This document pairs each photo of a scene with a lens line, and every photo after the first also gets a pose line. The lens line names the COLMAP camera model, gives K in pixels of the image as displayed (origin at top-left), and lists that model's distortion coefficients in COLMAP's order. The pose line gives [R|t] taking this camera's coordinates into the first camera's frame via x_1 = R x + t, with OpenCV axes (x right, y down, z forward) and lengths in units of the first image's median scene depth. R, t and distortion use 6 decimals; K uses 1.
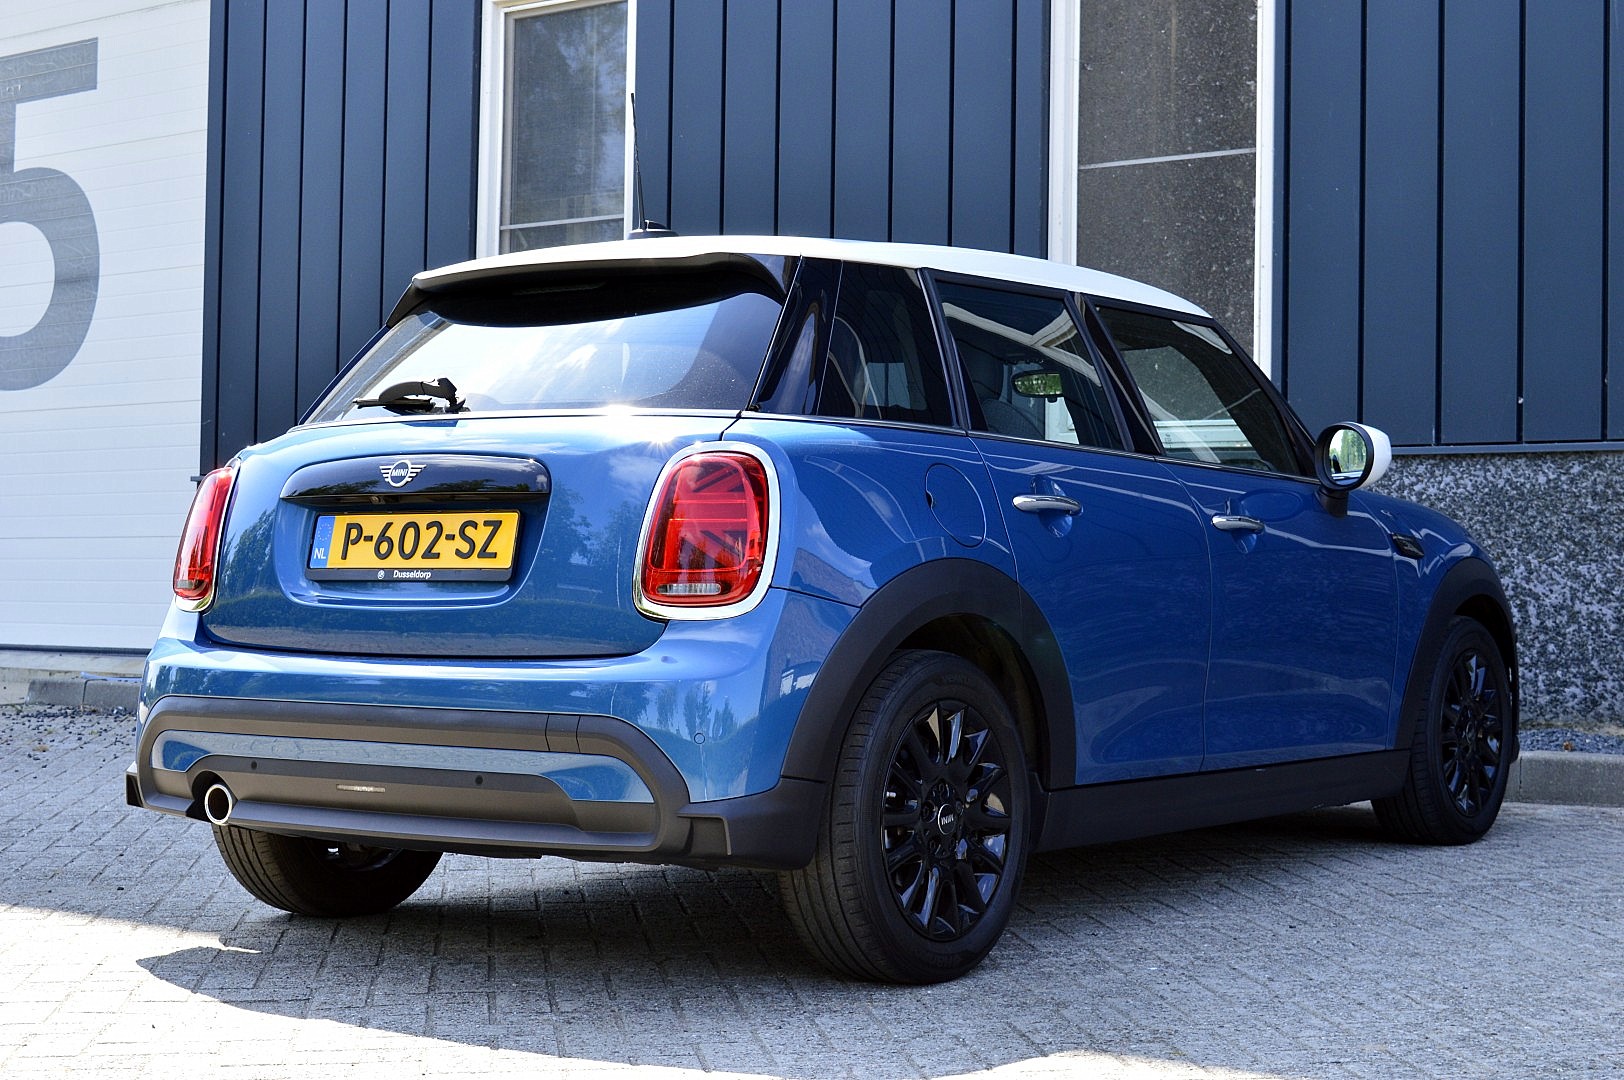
lens RADIAL K [[2605.2, 0, 813.3], [0, 2605.2, 541.7], [0, 0, 1]] dist [-0.034236, 0.000000]
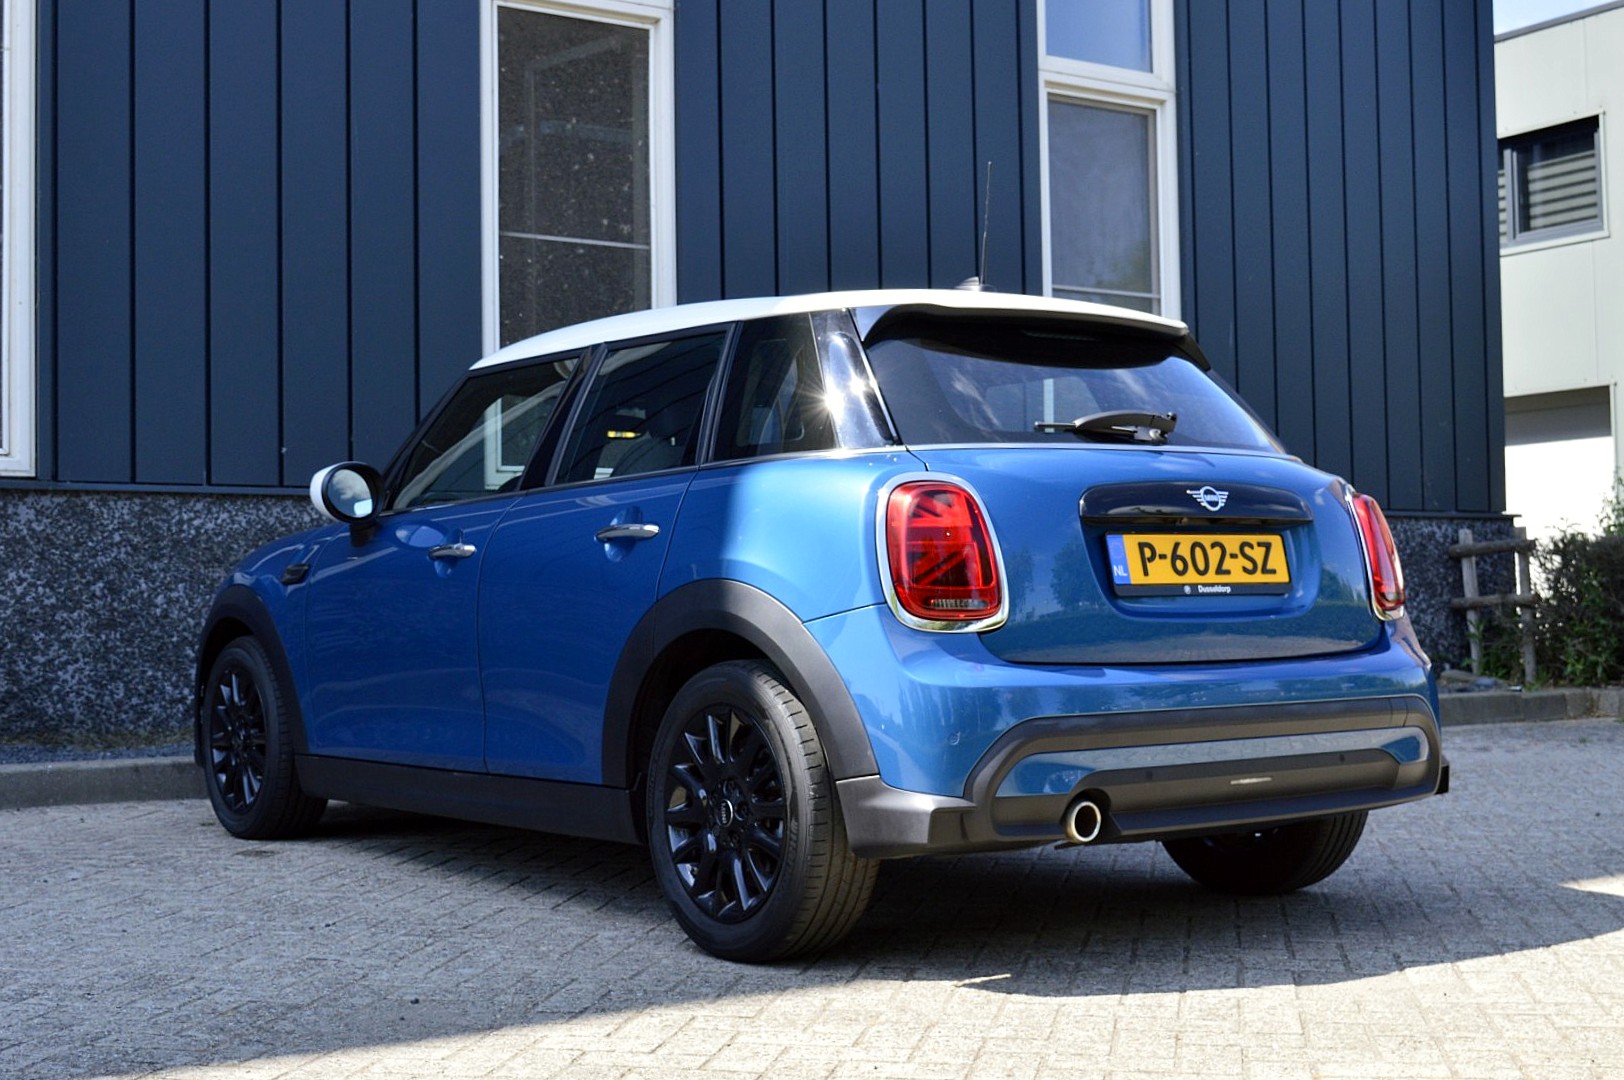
lens RADIAL K [[2192.1, 0, 812.6], [0, 2192.1, 541.1], [0, 0, 1]] dist [0.010906, 0.000000]
pose [[0.309305, 0.016225, 0.950825, -0.585766], [0.002130, 0.999840, -0.017755, 0.004449], [-0.950961, 0.007516, 0.309221, 0.461361]]
